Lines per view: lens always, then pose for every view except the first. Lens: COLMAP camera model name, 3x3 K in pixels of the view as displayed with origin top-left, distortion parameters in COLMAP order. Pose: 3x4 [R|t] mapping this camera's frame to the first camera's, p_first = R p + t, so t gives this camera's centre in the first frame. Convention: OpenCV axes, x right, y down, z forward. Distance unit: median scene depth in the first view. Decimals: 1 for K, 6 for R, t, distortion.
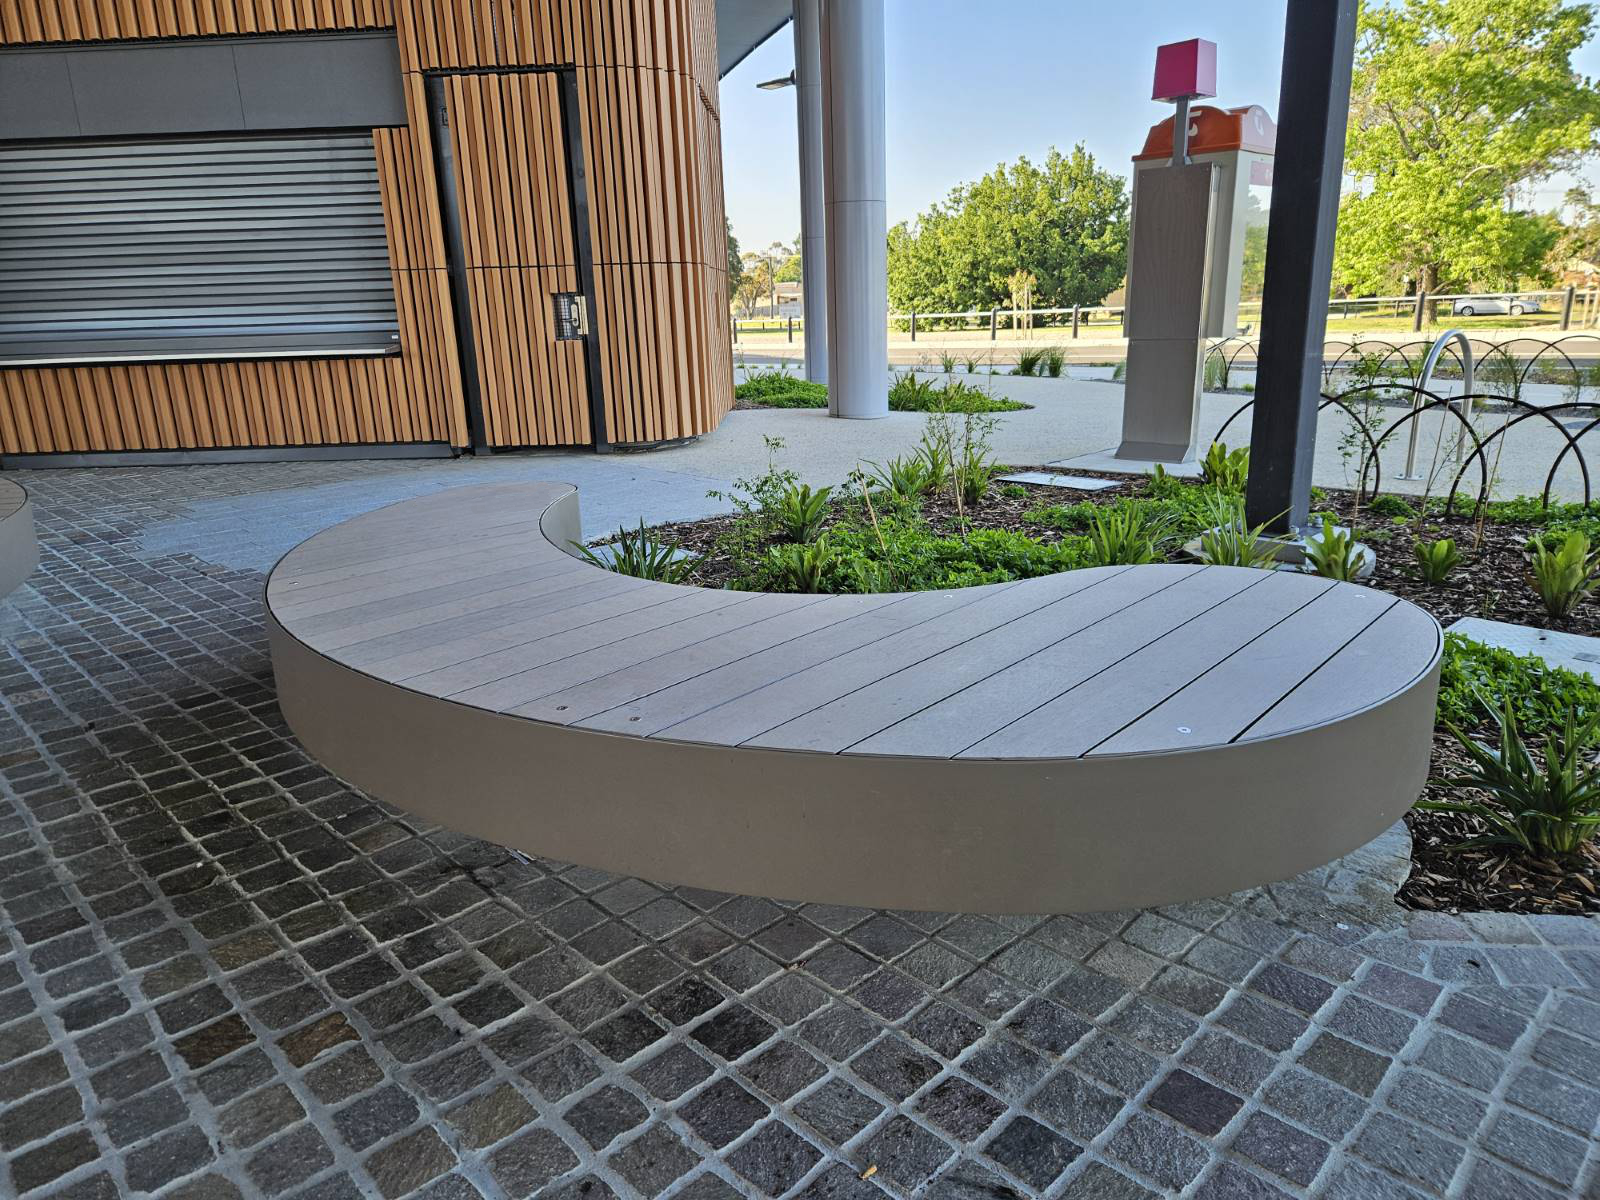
lens RADIAL K [[1076.9, 0, 794.1], [0, 1076.9, 600.4], [0, 0, 1]] dist [0.069084, -0.055015]
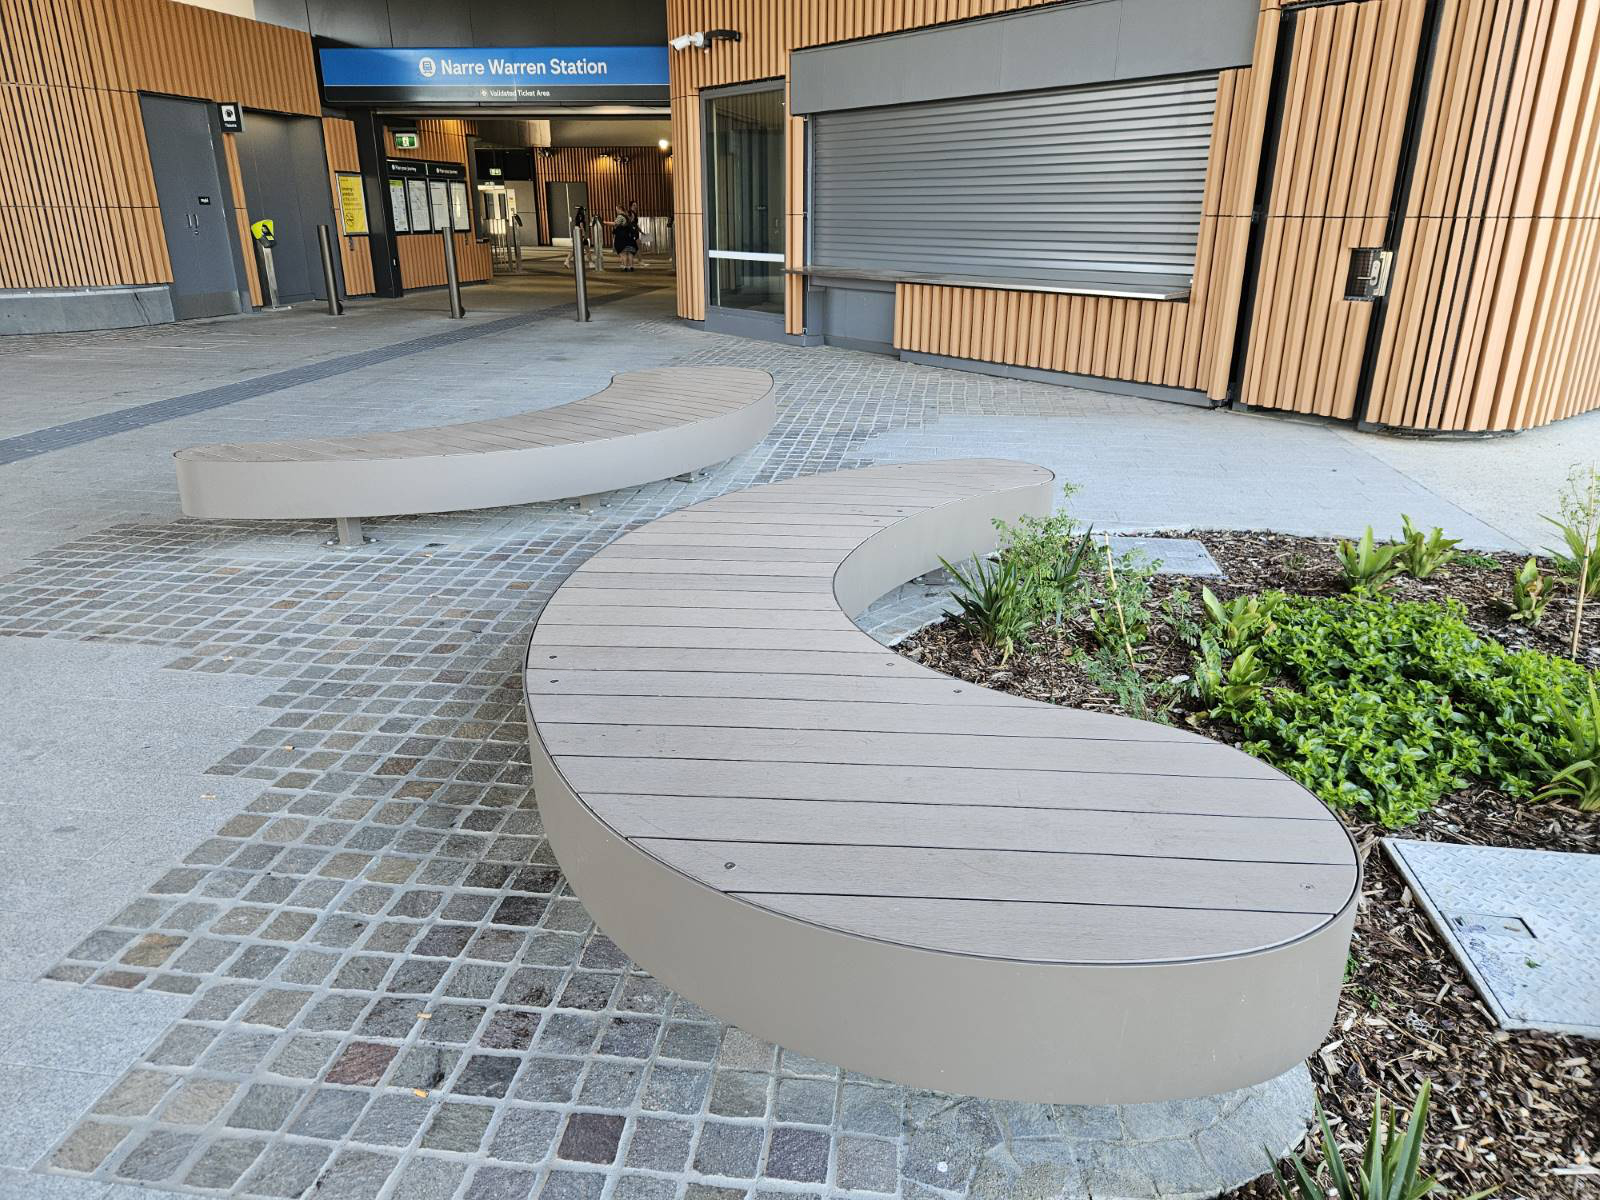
lens RADIAL K [[1076.9, 0, 793.1], [0, 1076.9, 598.8], [0, 0, 1]] dist [0.069084, -0.055015]
pose [[0.623394, 0.300665, -0.721790, 0.229251], [-0.232464, 0.952640, 0.196052, -0.075681], [0.746552, 0.045572, 0.663764, 0.065448]]
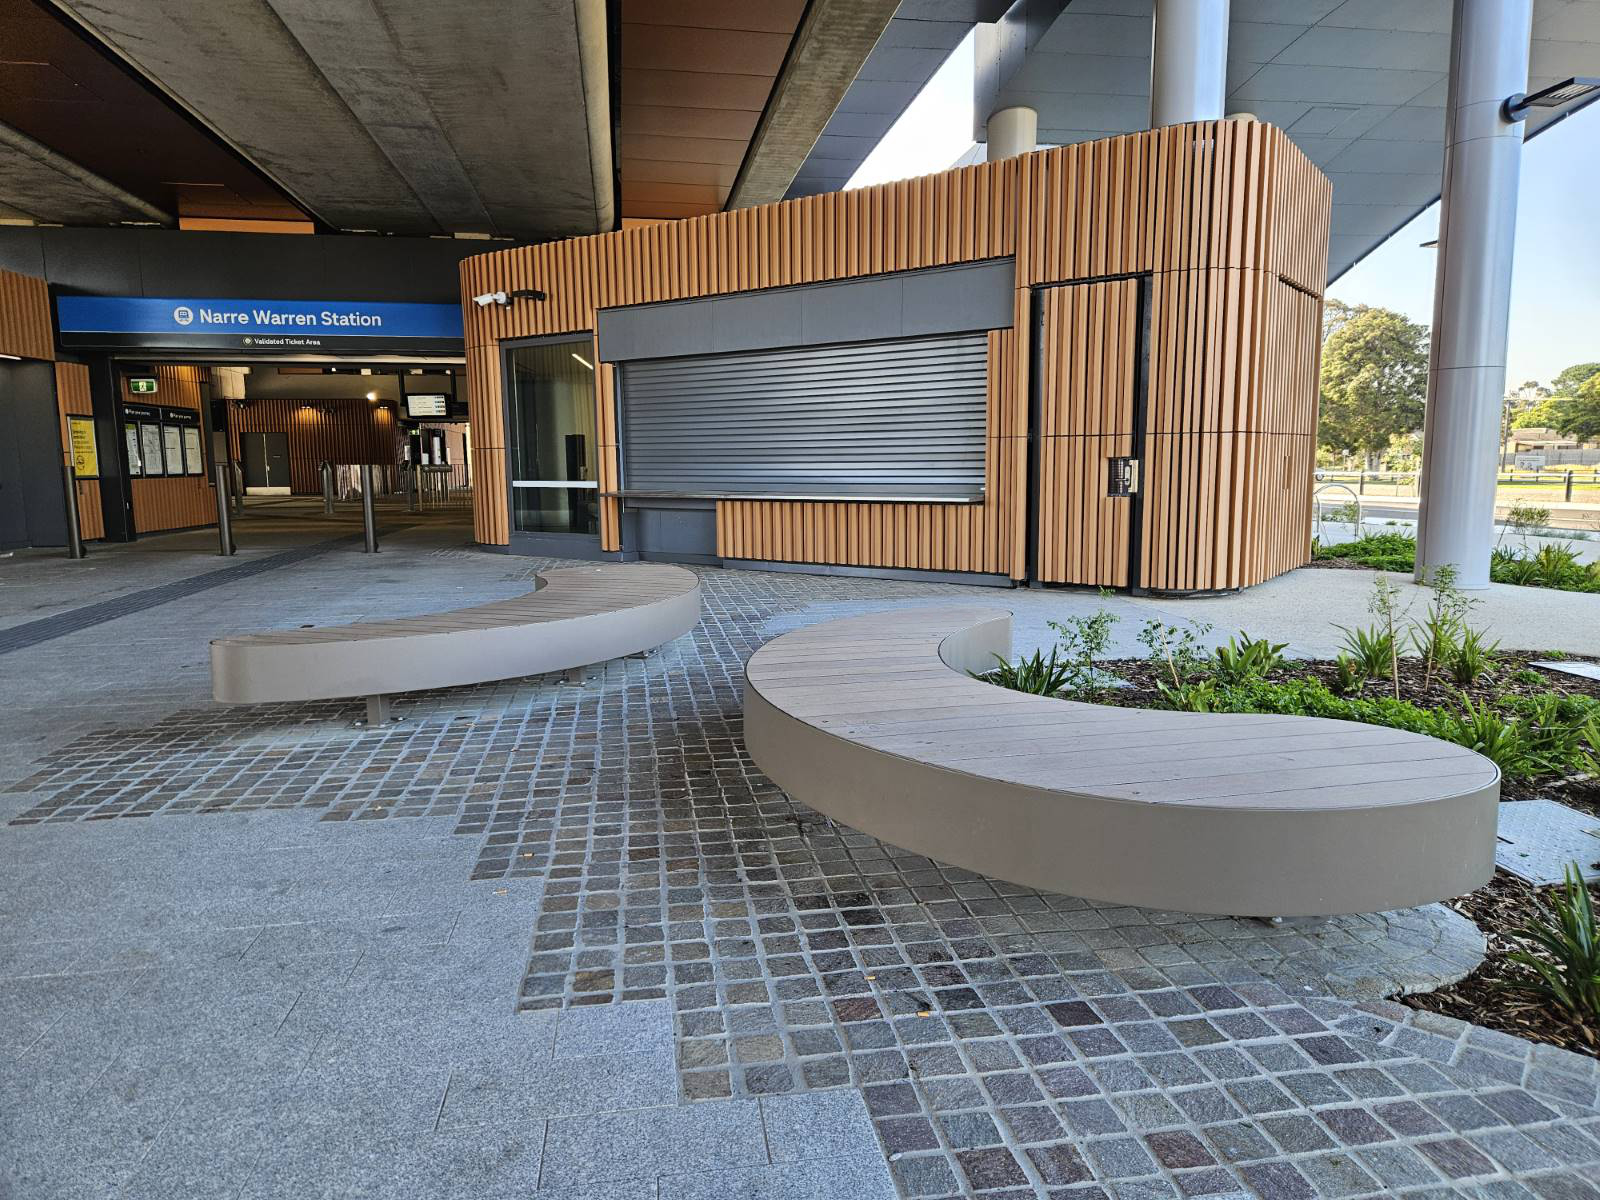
lens RADIAL K [[1076.9, 0, 800.4], [0, 1076.9, 610.1], [0, 0, 1]] dist [0.069084, -0.055015]
pose [[0.825929, 0.105998, -0.553720, 0.164207], [-0.169235, 0.983485, -0.064164, 0.009210], [0.537774, 0.146704, 0.830227, -0.119900]]
